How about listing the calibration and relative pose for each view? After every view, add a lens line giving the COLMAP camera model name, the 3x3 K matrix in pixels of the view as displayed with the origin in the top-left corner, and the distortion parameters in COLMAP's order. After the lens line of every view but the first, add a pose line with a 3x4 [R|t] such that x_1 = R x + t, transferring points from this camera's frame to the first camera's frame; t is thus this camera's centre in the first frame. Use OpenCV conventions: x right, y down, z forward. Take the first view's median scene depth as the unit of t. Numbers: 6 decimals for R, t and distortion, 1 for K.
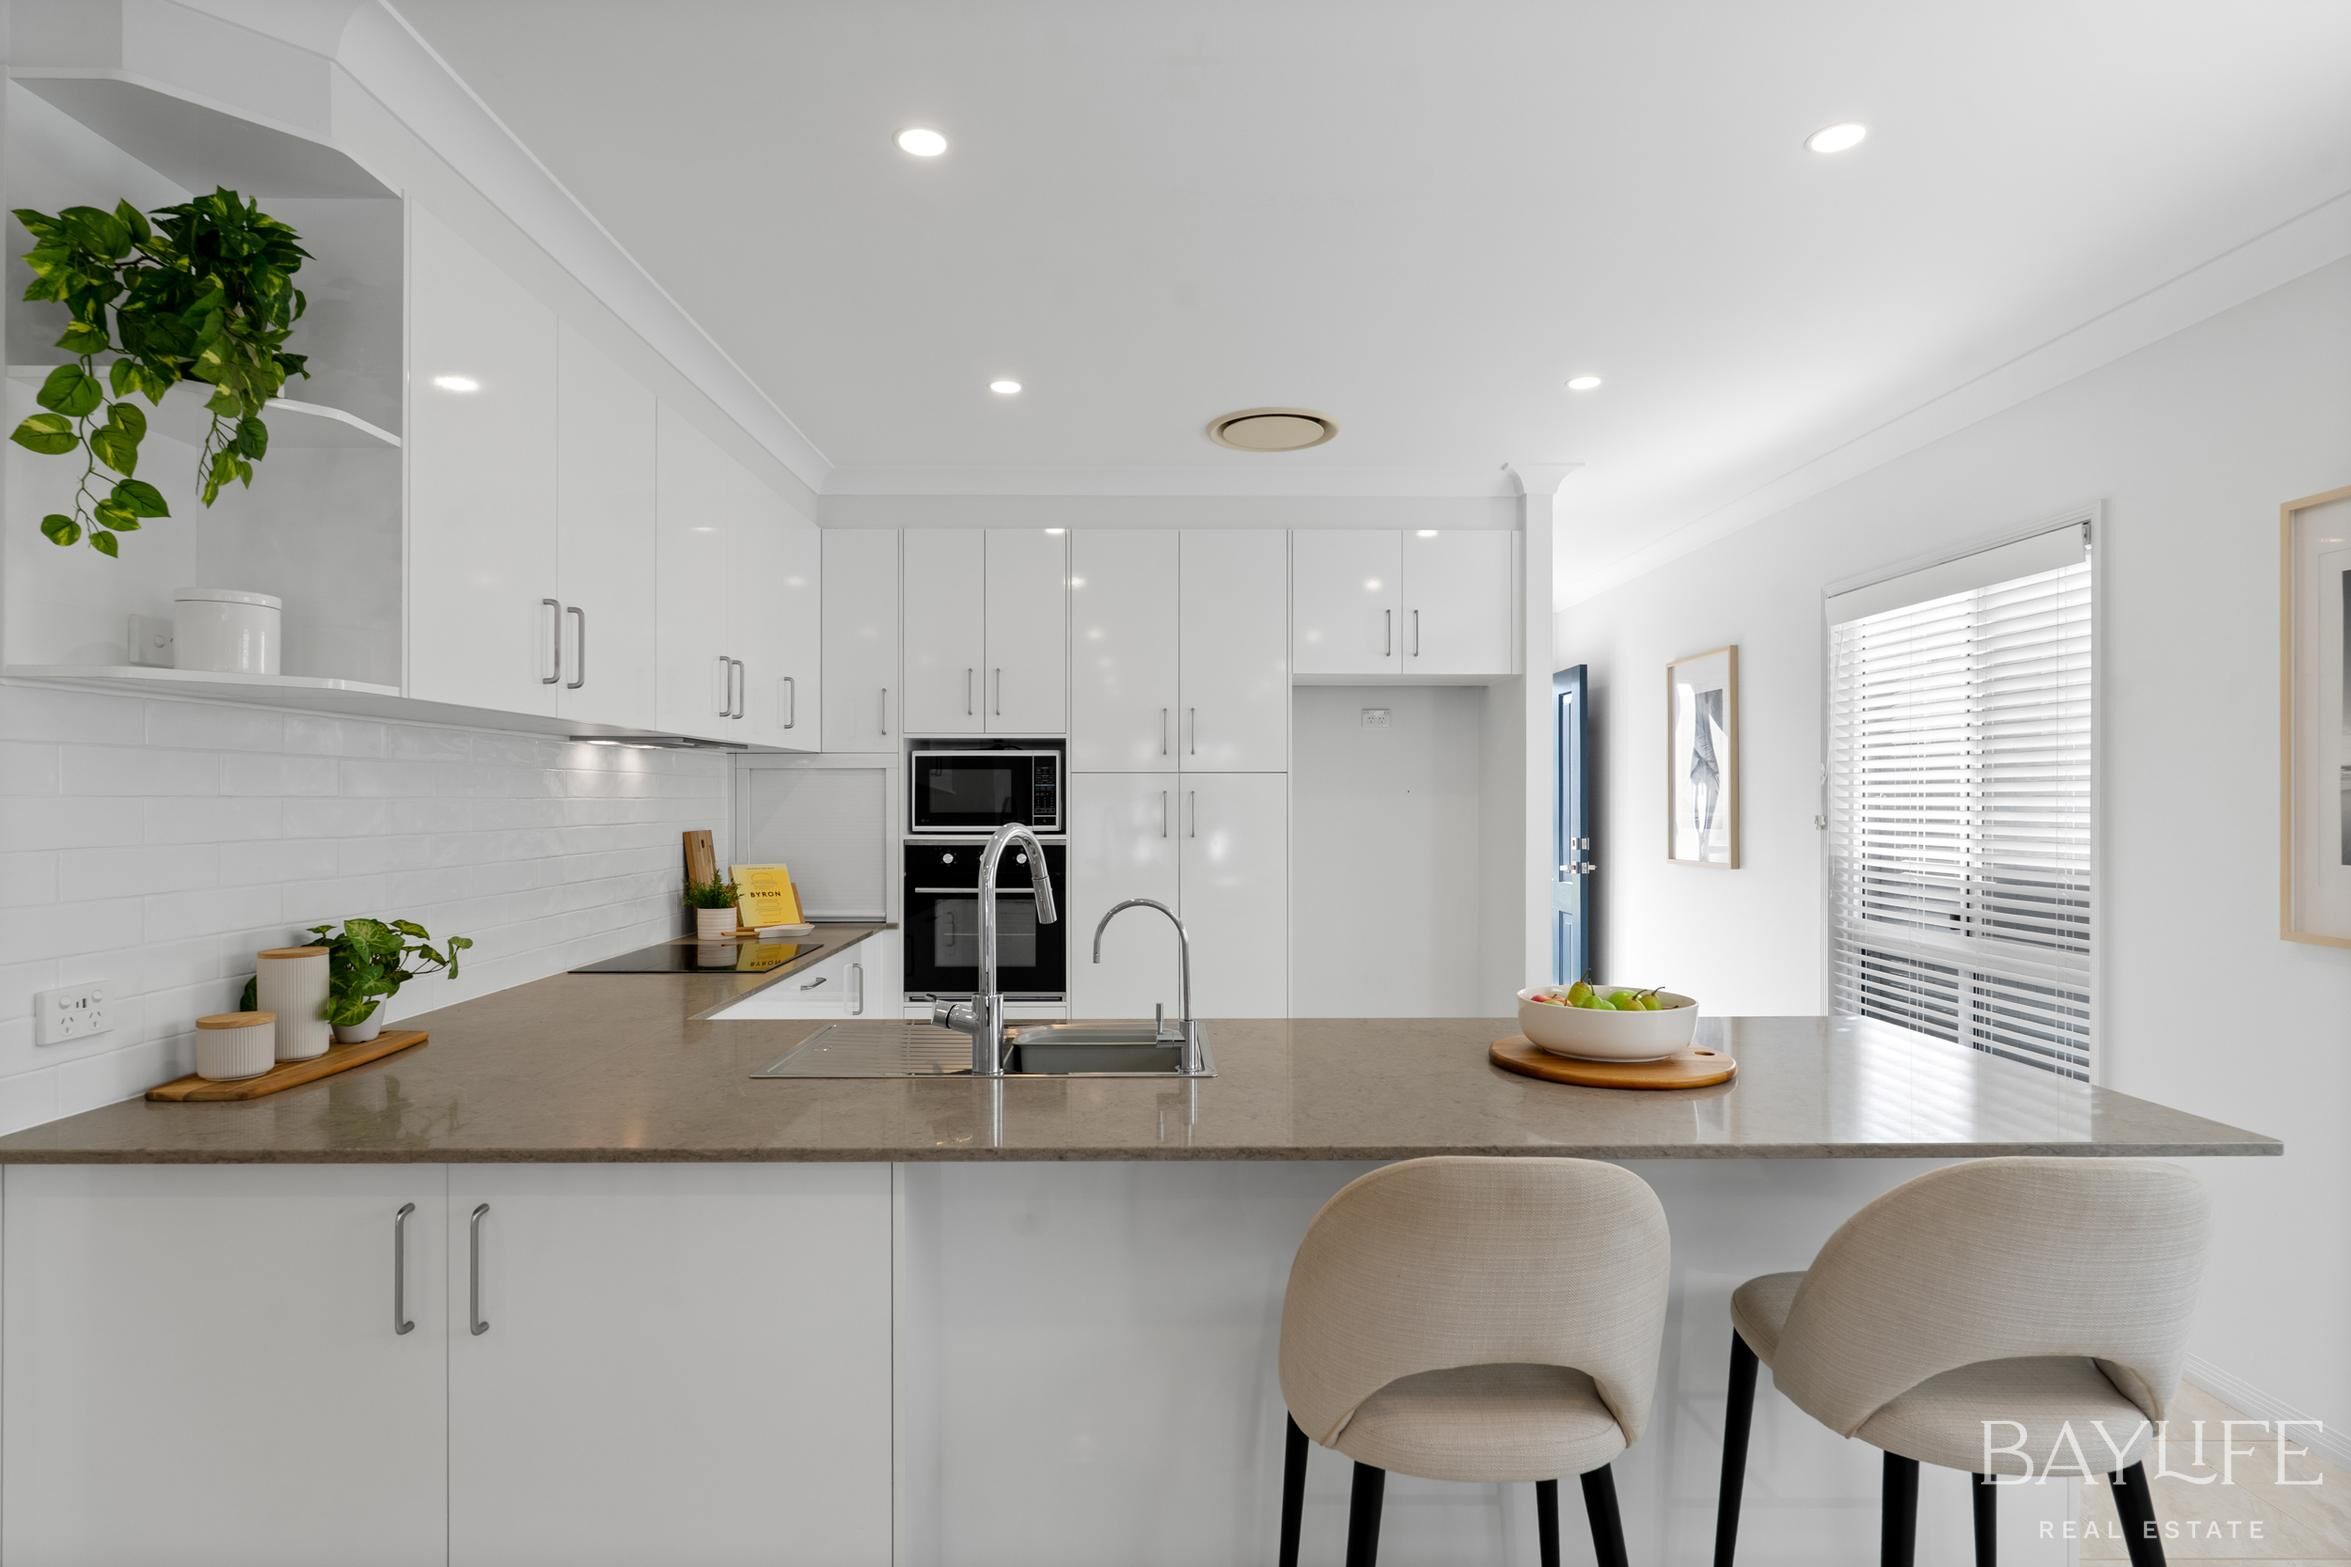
lens RADIAL K [[1191.4, 0, 1172.7], [0, 1191.4, 800.7], [0, 0, 1]] dist [-0.001925, -0.000149]
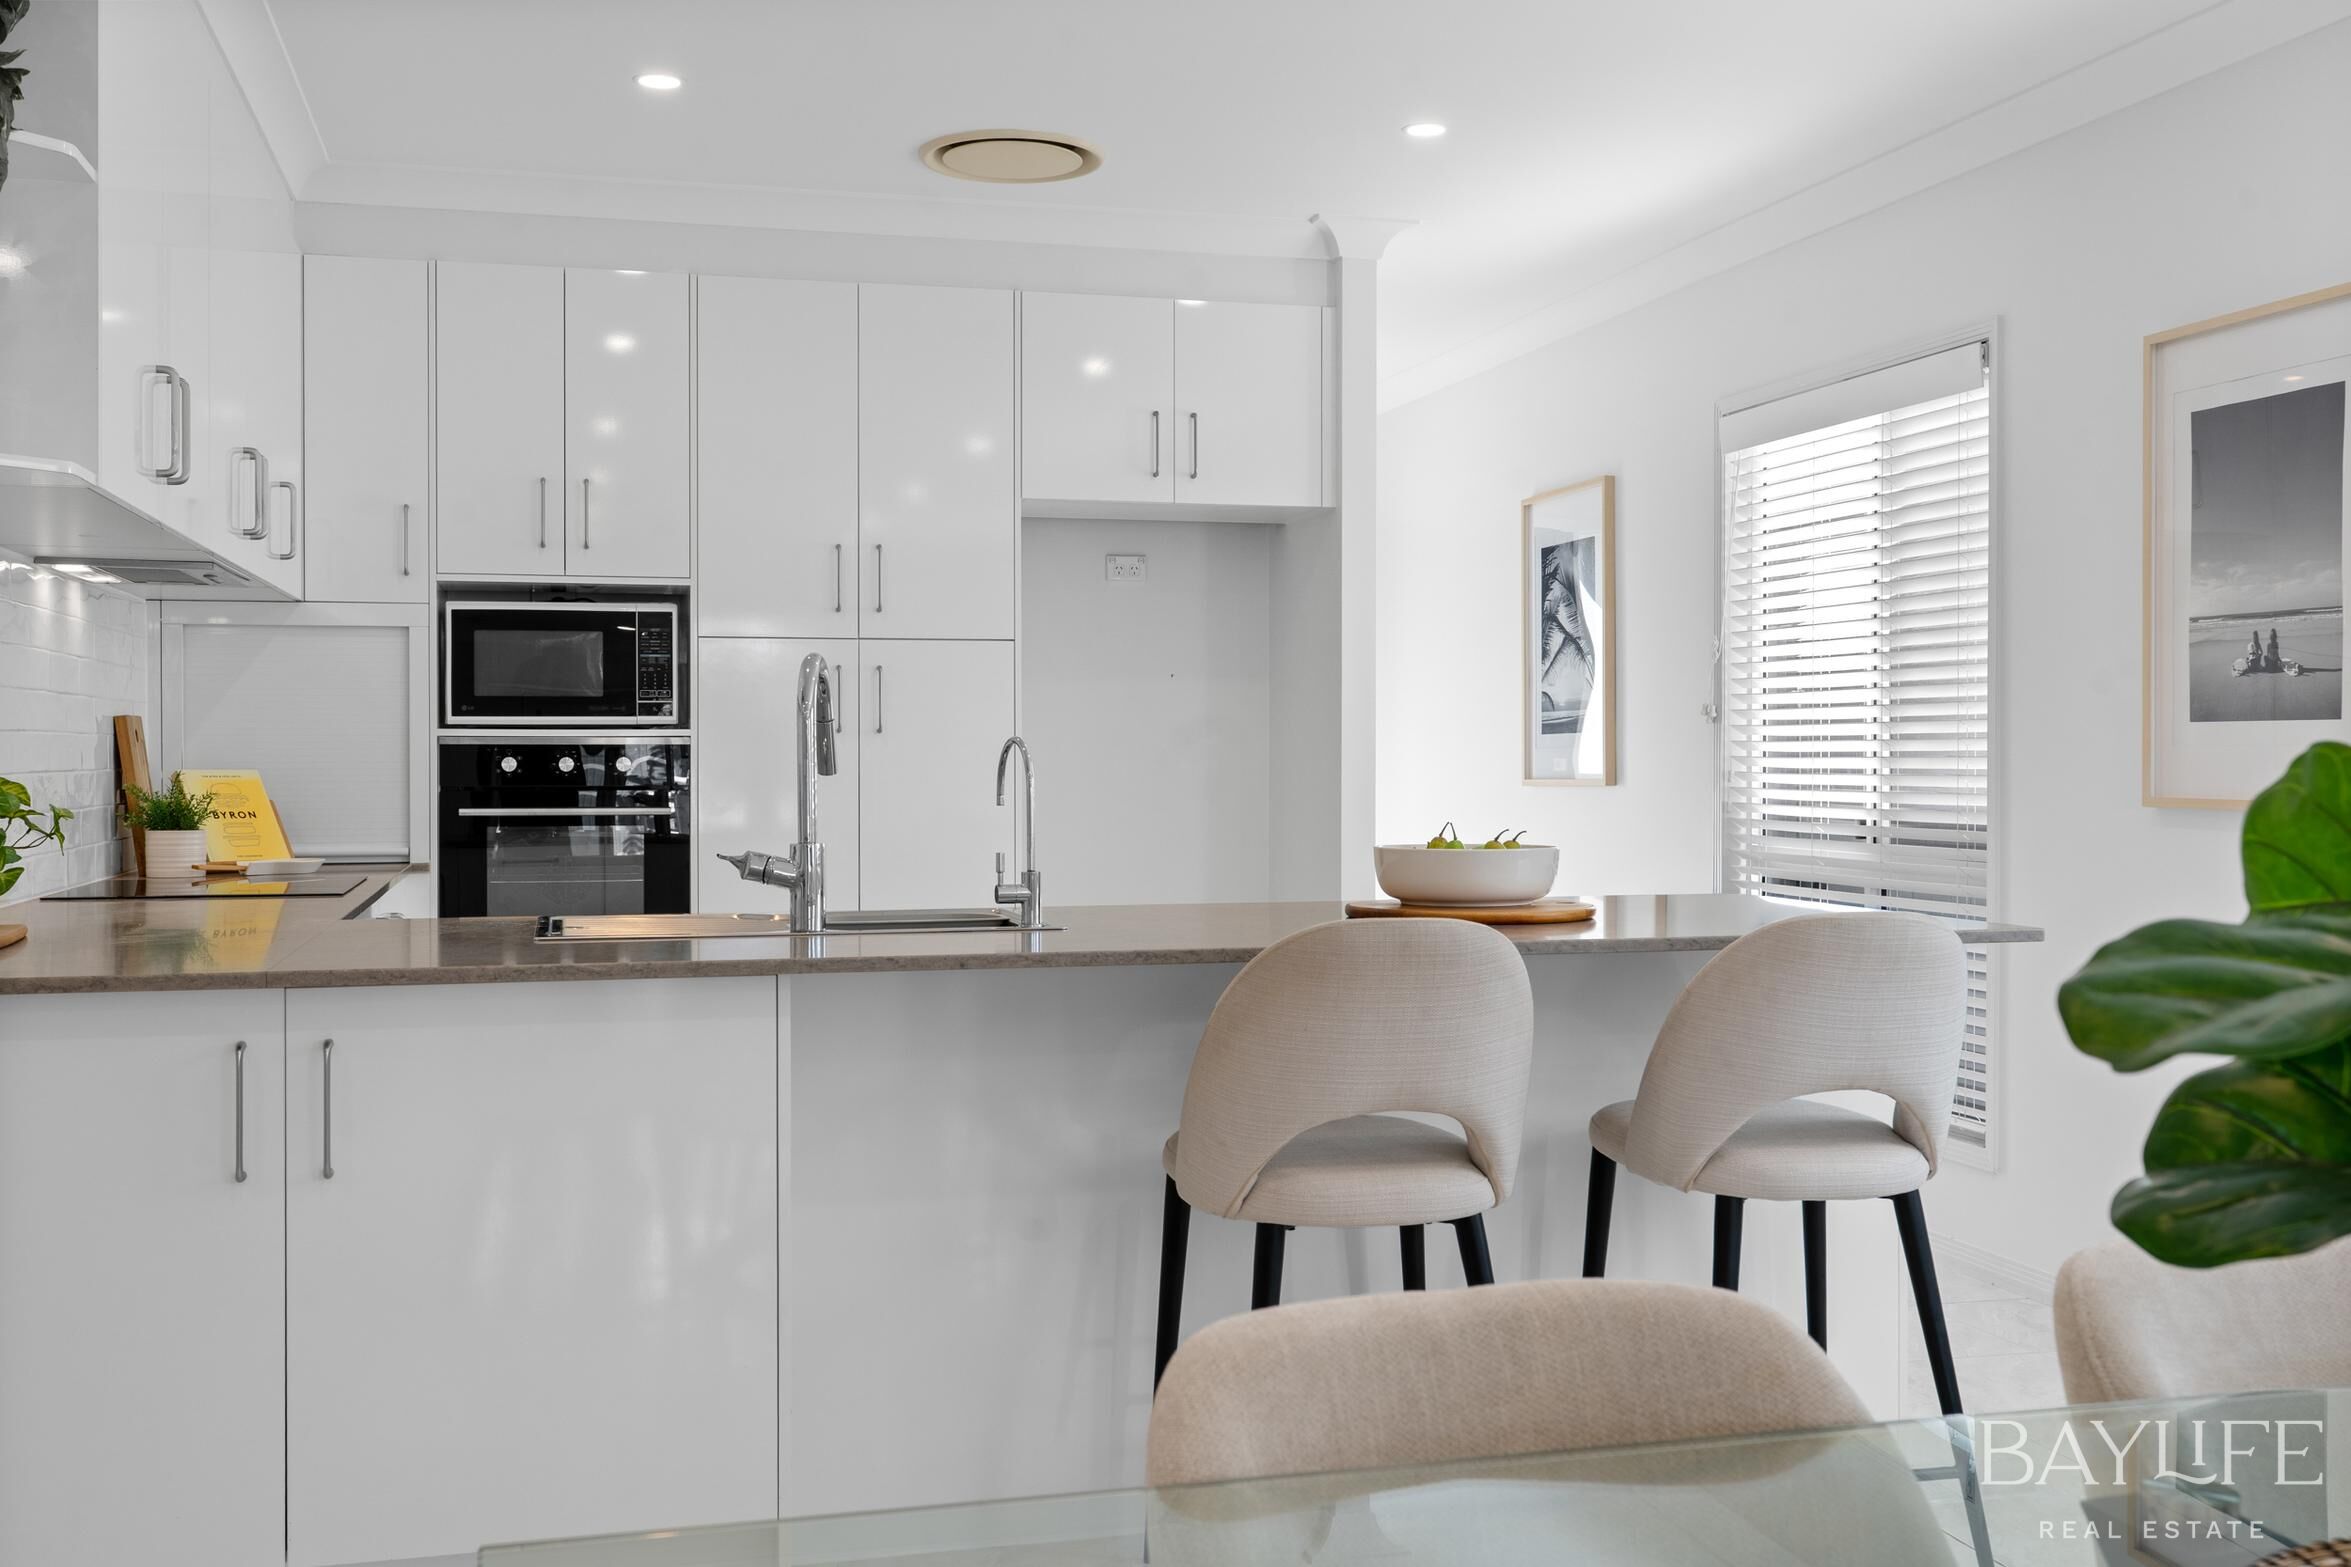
lens RADIAL K [[2282.3, 0, 1175.5], [0, 2282.3, 783.5], [0, 0, 1]] dist [0.003318, -0.010576]
pose [[0.970153, -0.004109, 0.242460, -0.140577], [0.001437, 0.999936, 0.011198, 0.046616], [-0.242490, -0.010515, 0.970097, -0.327506]]
